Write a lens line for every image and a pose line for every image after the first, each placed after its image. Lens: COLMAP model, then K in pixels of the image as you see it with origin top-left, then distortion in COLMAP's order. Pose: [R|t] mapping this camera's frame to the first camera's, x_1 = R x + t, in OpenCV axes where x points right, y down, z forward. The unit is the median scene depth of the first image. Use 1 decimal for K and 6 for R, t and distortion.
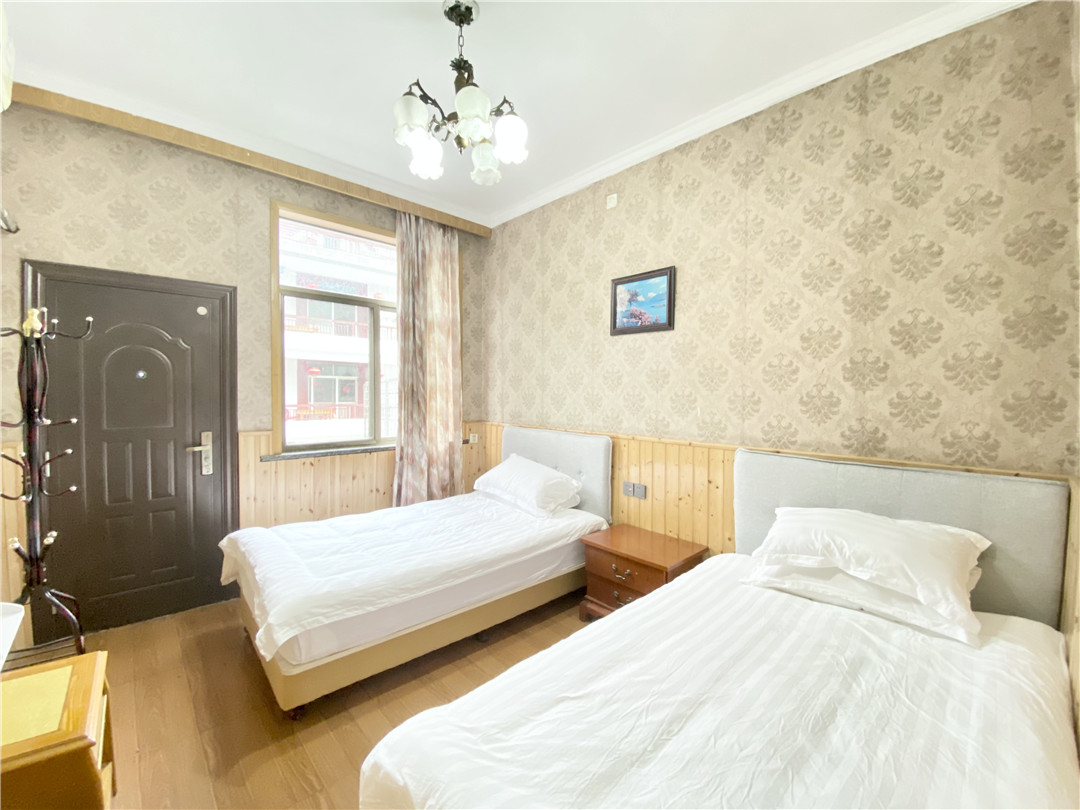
lens RADIAL K [[436.3, 0, 542.6], [0, 436.3, 402.6], [0, 0, 1]] dist [0.030658, -0.025166]
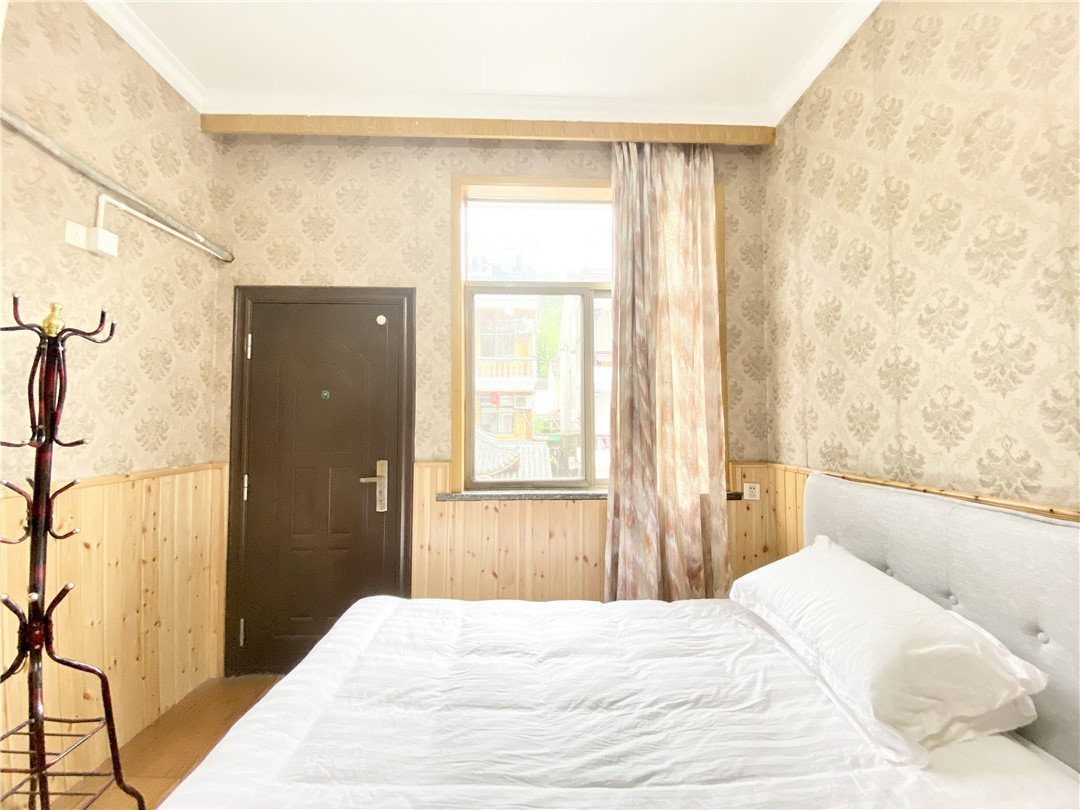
lens RADIAL K [[436.3, 0, 542.6], [0, 436.3, 402.6], [0, 0, 1]] dist [0.030658, -0.025166]
pose [[0.752075, -0.040116, -0.657856, 0.021914], [-0.007798, 0.997534, -0.069744, 0.009520], [0.659032, 0.057583, 0.749907, 0.433697]]
